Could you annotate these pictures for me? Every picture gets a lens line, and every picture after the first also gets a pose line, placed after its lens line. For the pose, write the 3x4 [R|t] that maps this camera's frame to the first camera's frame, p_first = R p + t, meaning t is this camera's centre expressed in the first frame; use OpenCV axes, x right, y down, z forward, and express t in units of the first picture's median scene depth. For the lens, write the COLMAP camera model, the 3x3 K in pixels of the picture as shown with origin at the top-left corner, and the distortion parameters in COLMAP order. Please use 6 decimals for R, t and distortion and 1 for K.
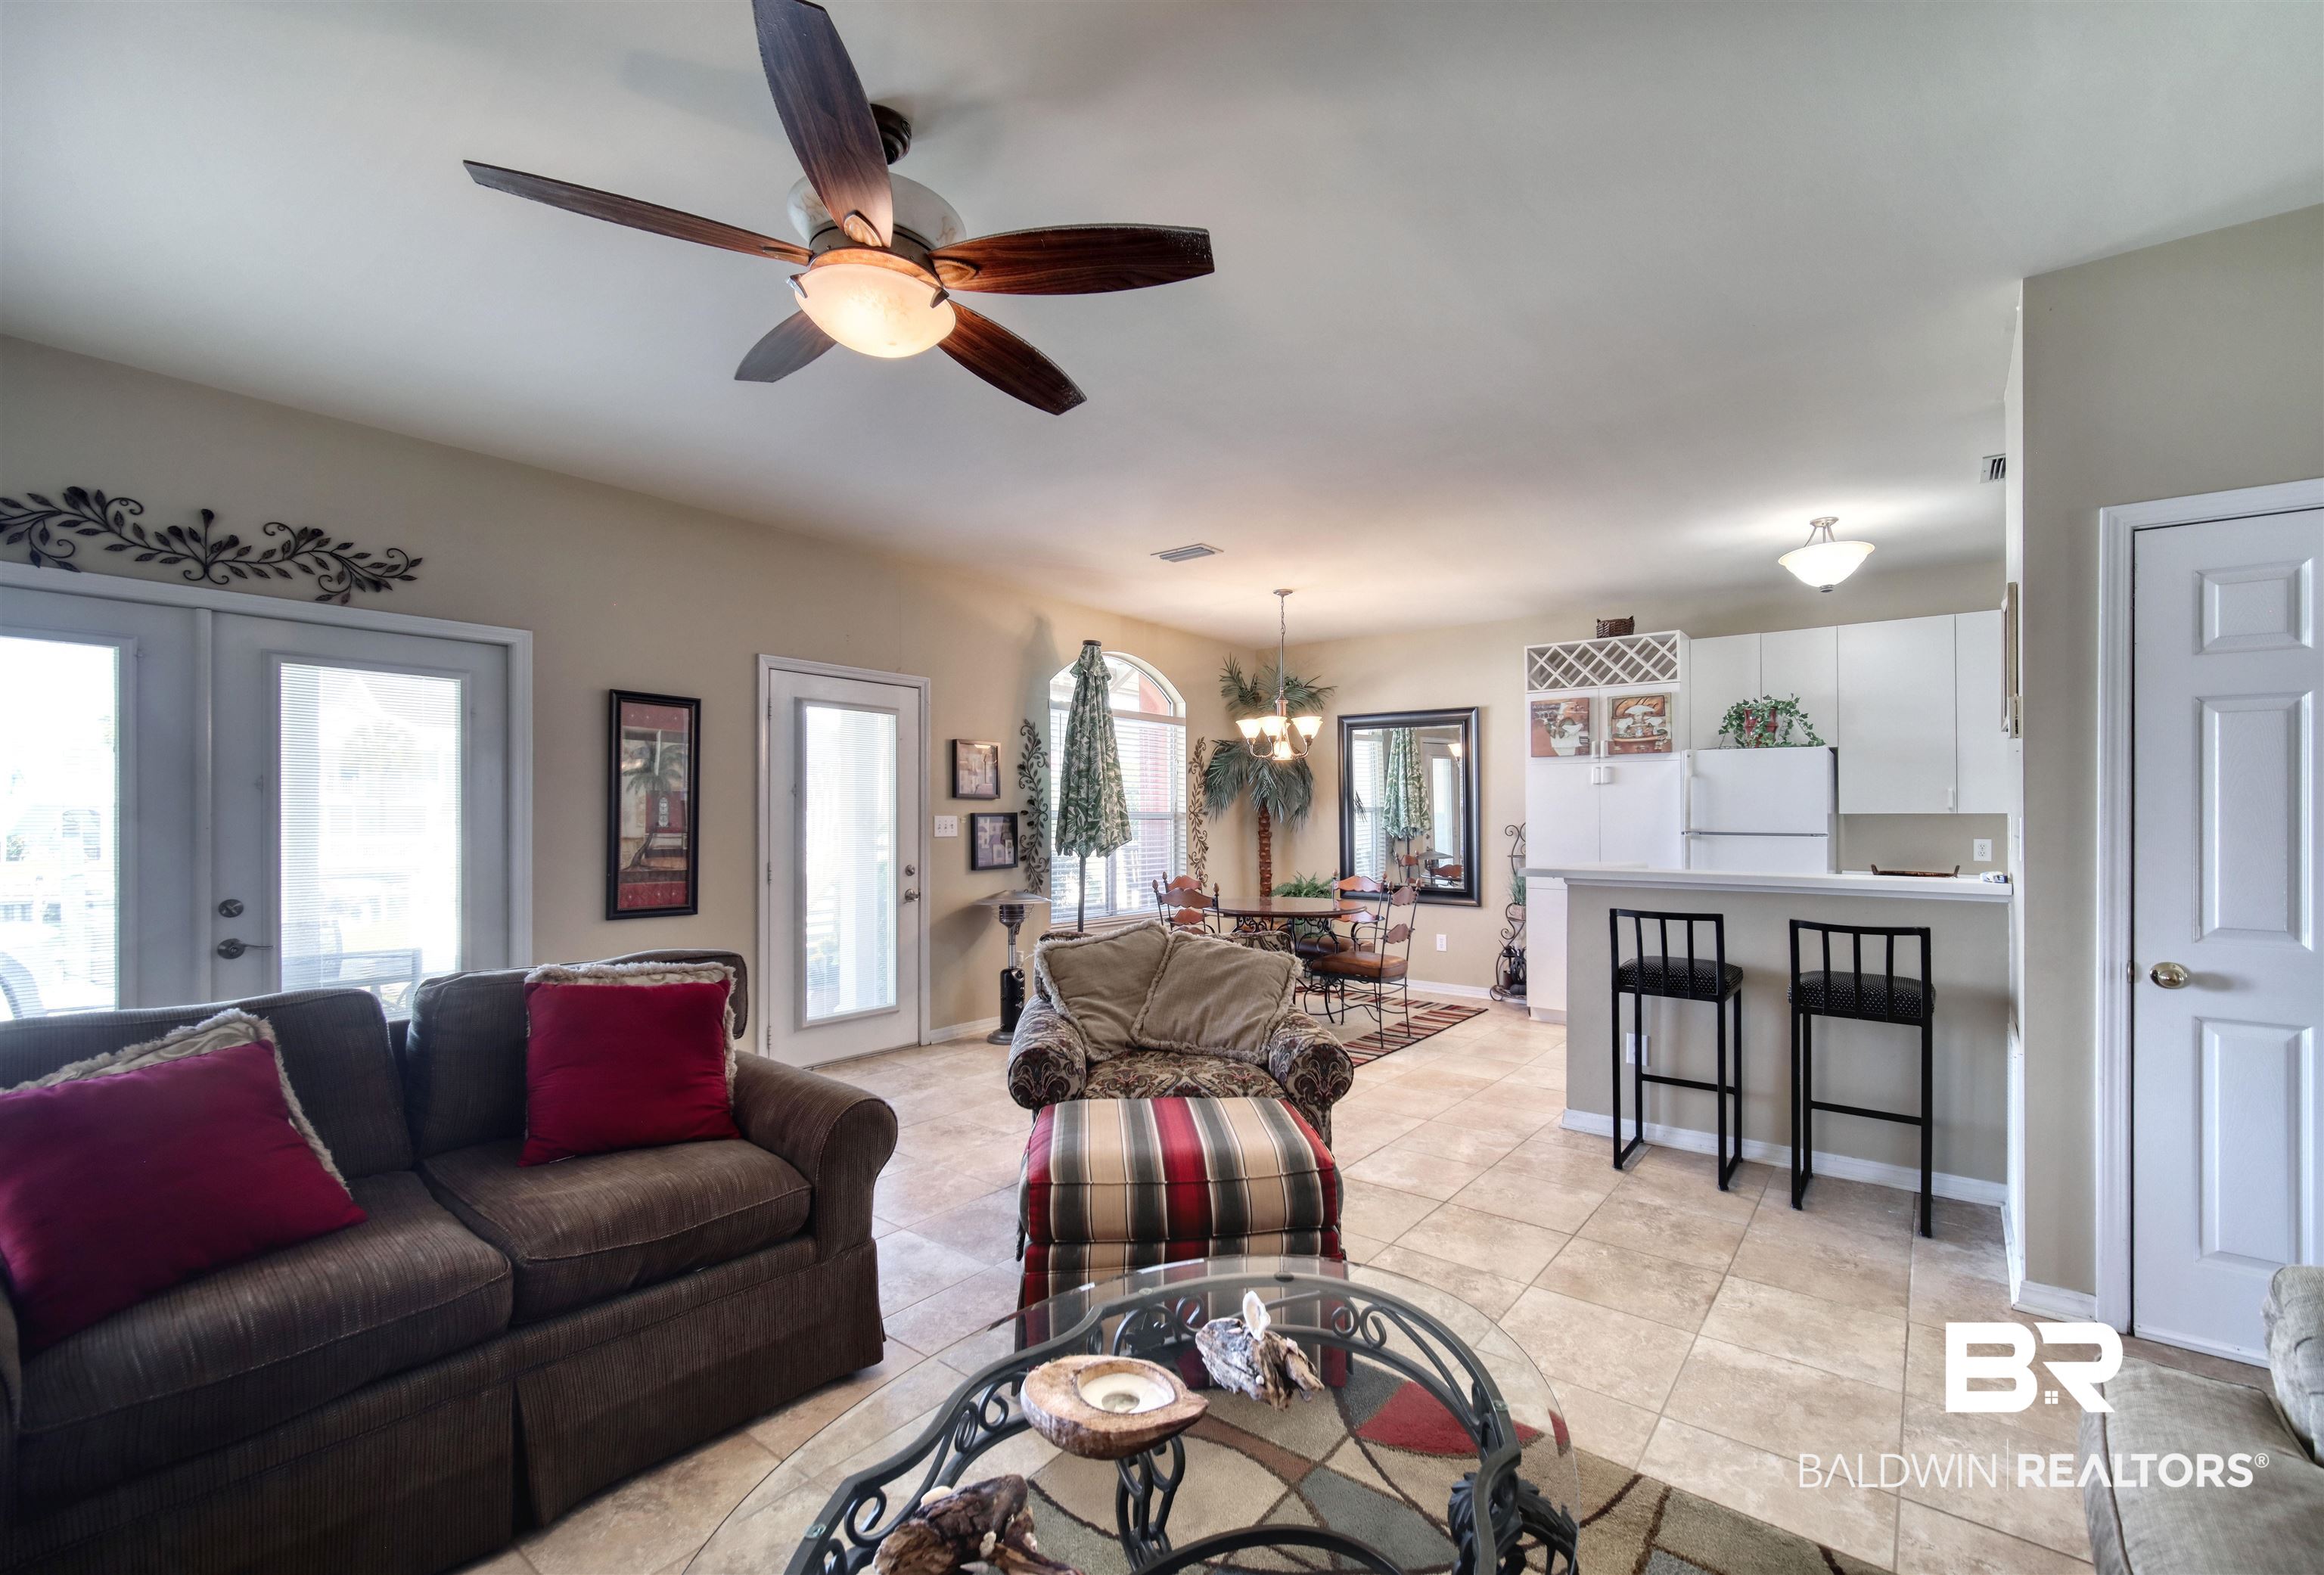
lens RADIAL K [[987.3, 0, 1155.1], [0, 987.3, 807.4], [0, 0, 1]] dist [0.003564, -0.002622]
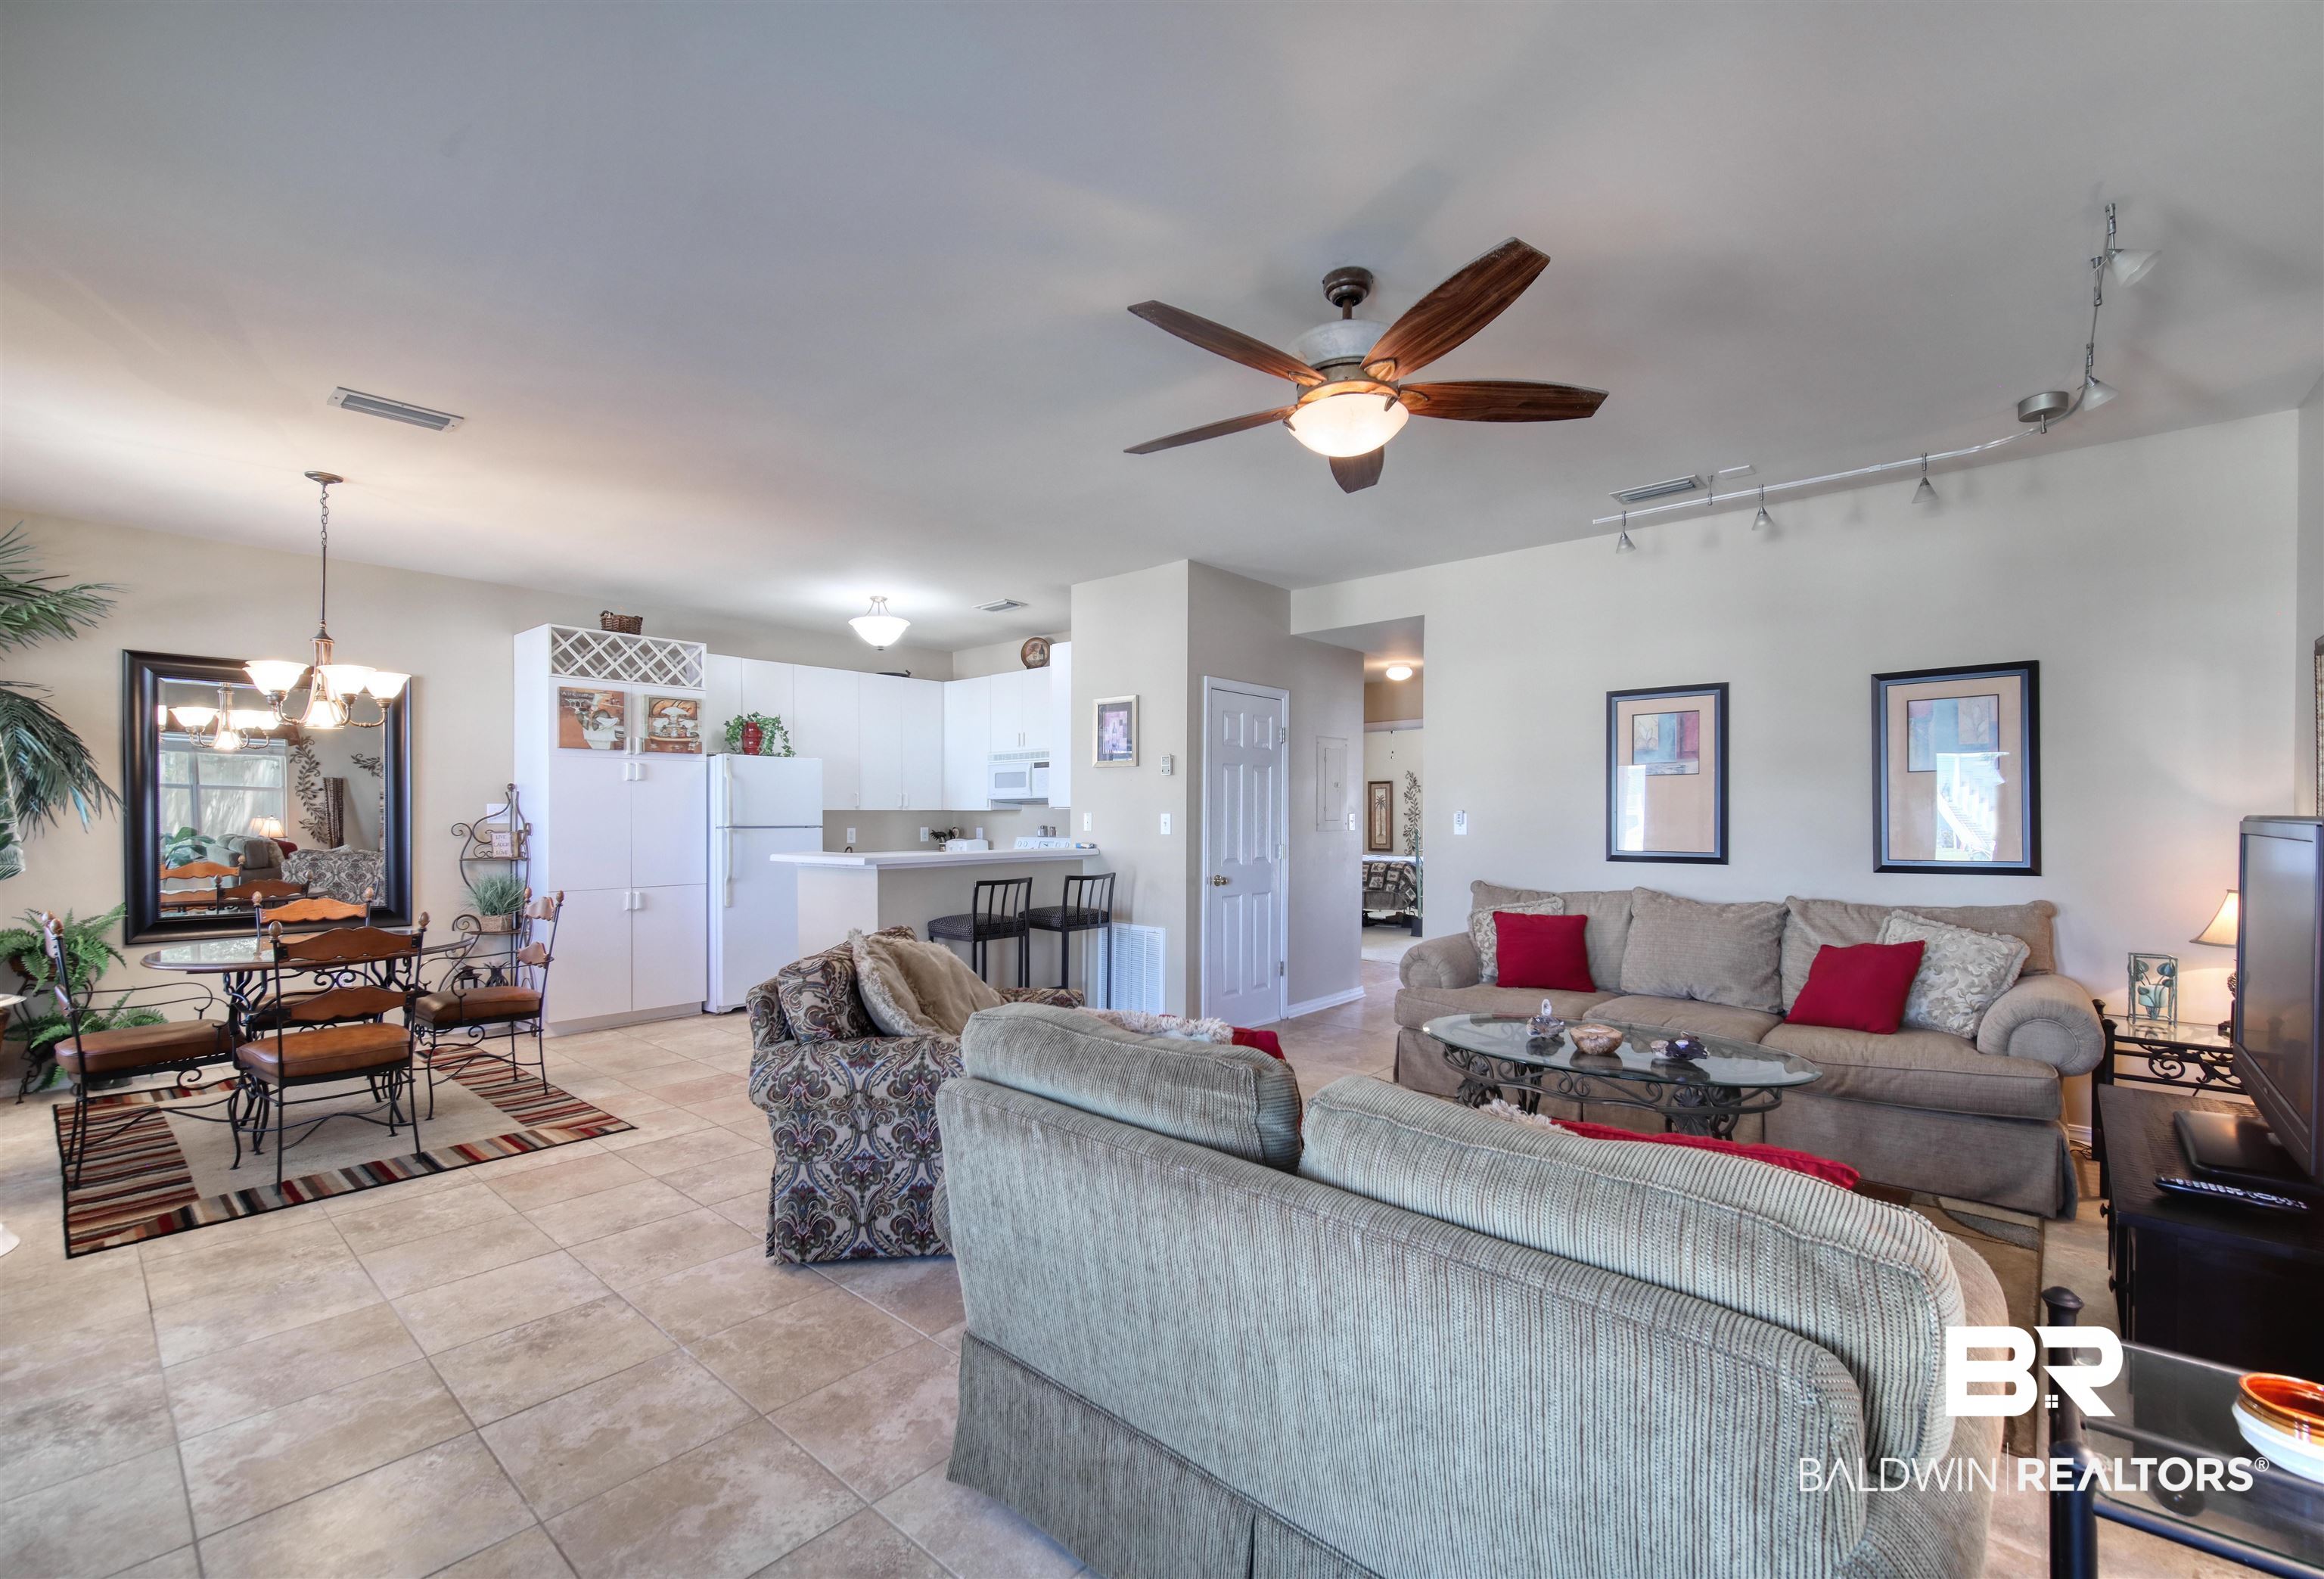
lens RADIAL K [[987.3, 0, 1191.7], [0, 987.3, 819.2], [0, 0, 1]] dist [0.003564, -0.002622]
pose [[0.032875, -0.009246, 0.999417, -0.688955], [-0.007505, 0.999927, 0.009497, 0.002525], [-0.999431, -0.007813, 0.032803, 0.519947]]
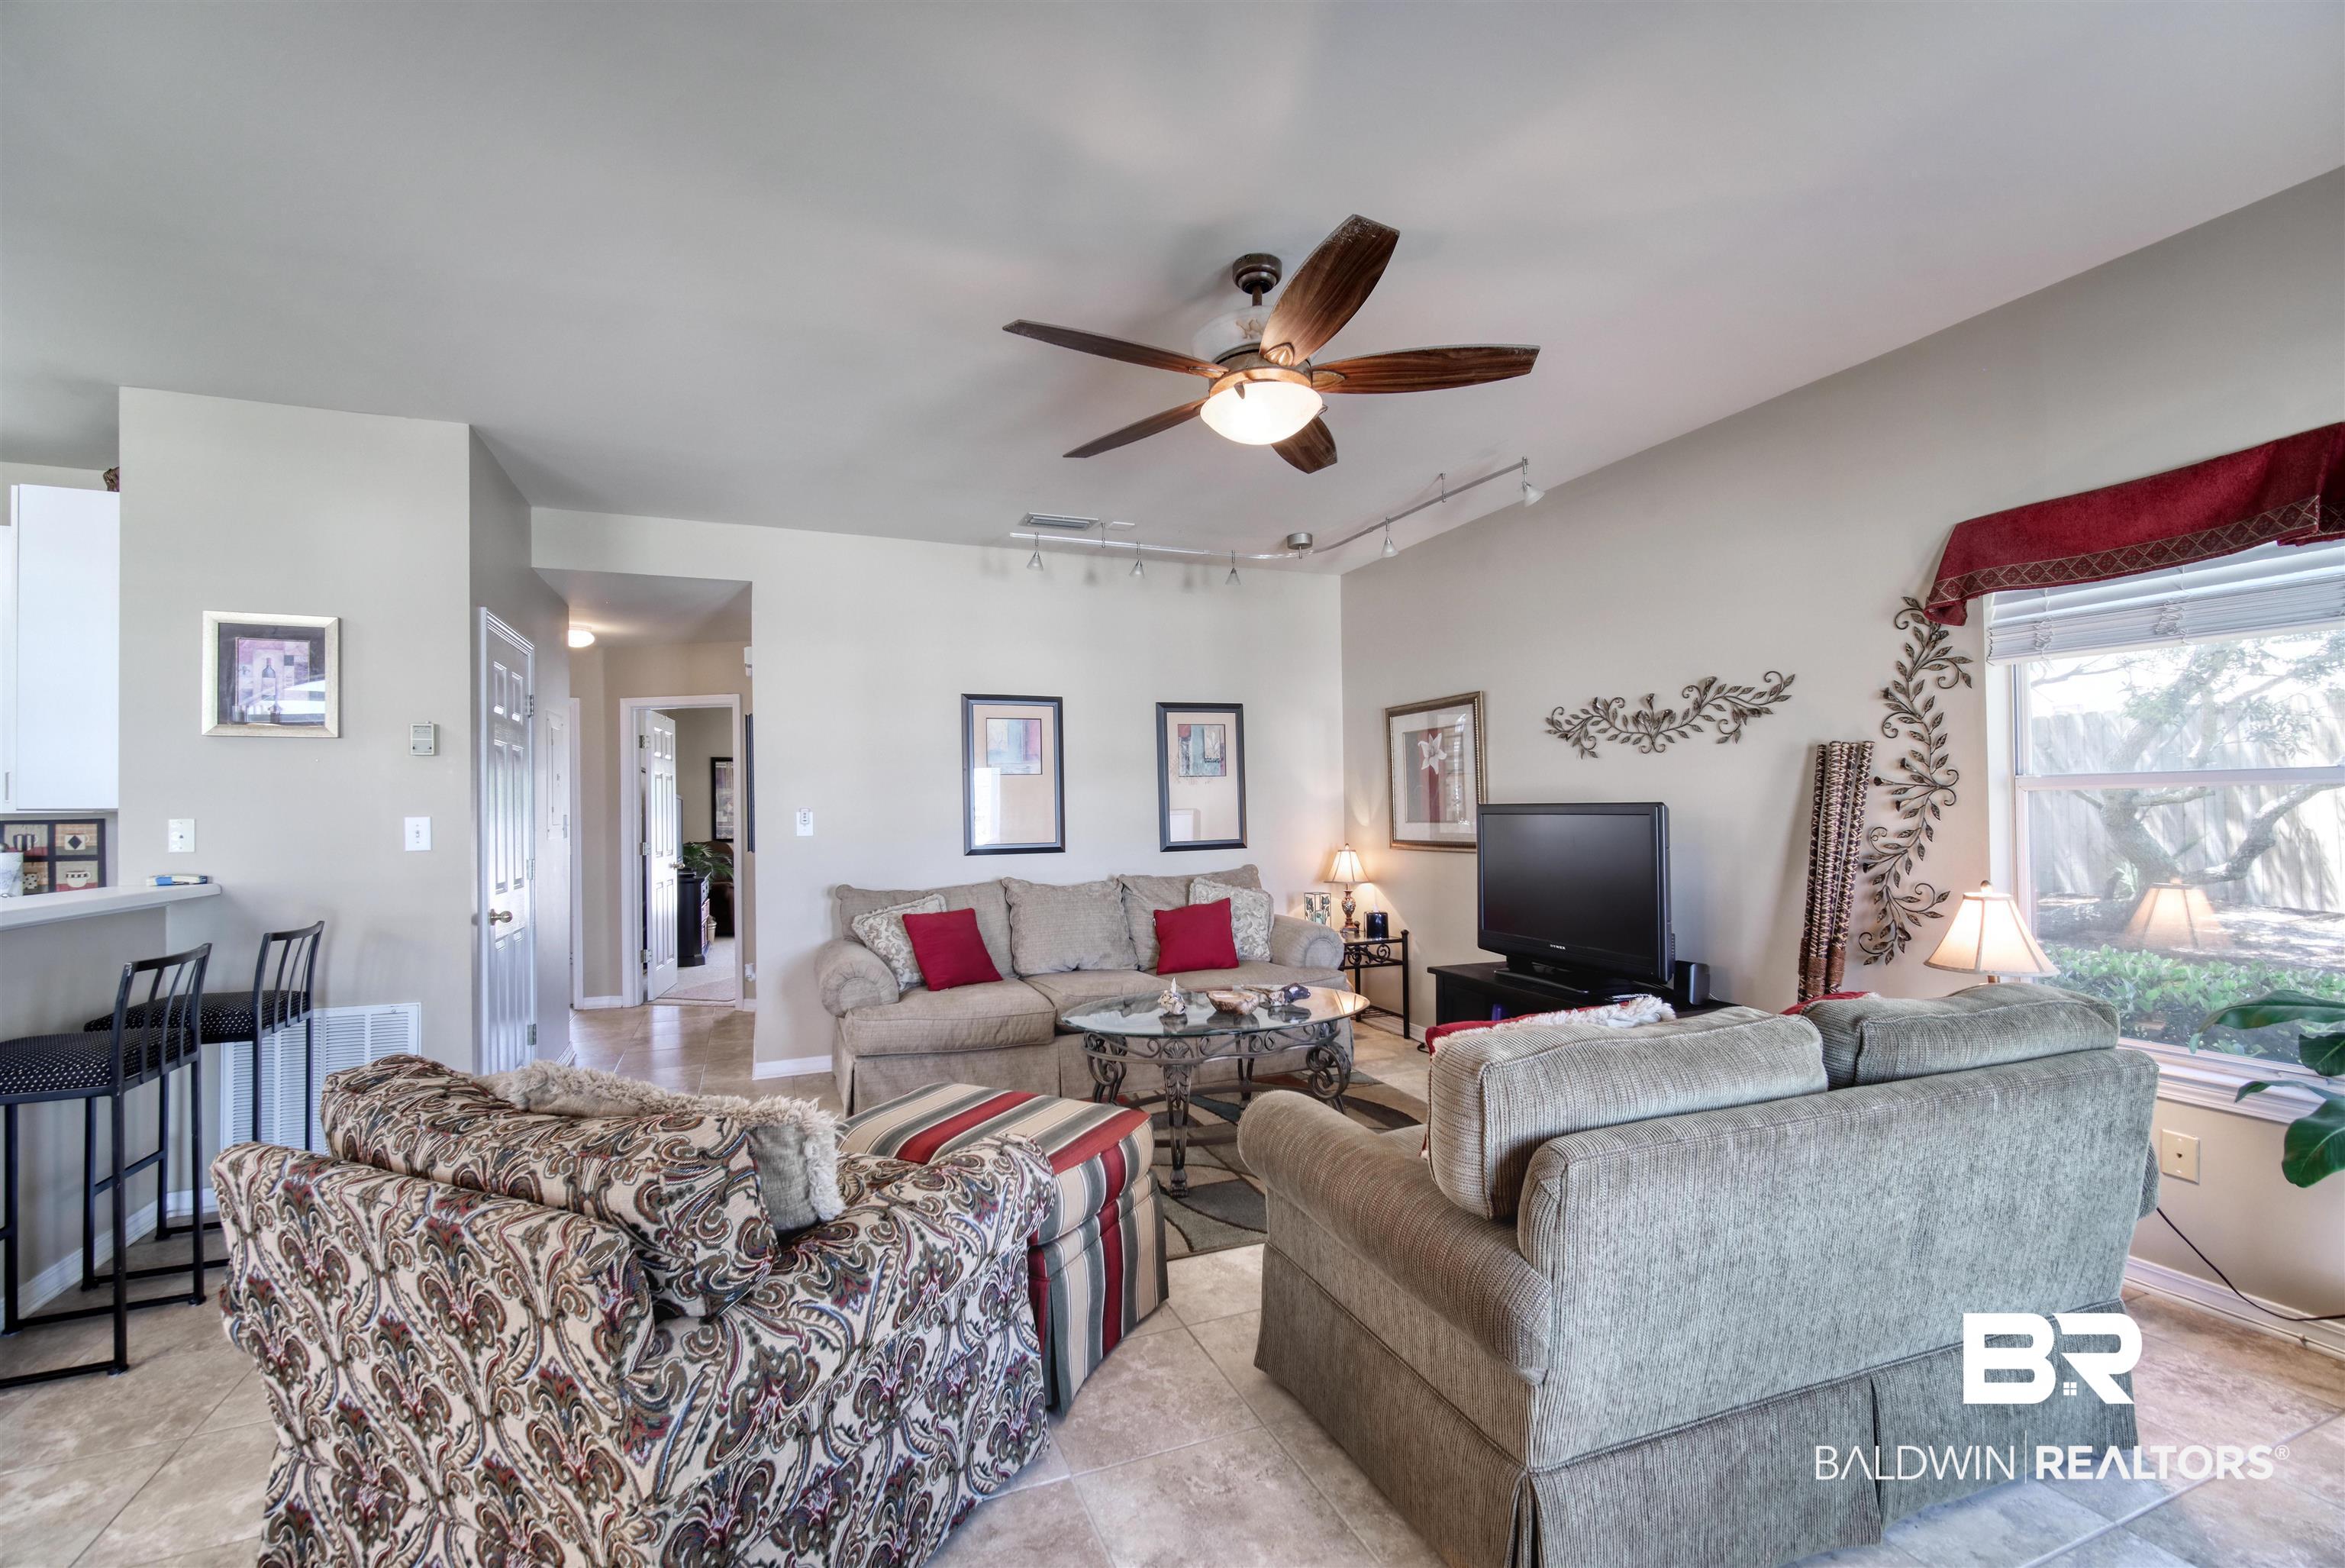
lens RADIAL K [[971.9, 0, 1155.1], [0, 971.9, 795.5], [0, 0, 1]] dist [-0.003227, 0.000566]
pose [[-0.869185, 0.015064, 0.494258, -0.335297], [0.007191, 0.999815, -0.017826, 0.008078], [-0.494435, -0.011940, -0.869133, 0.956893]]
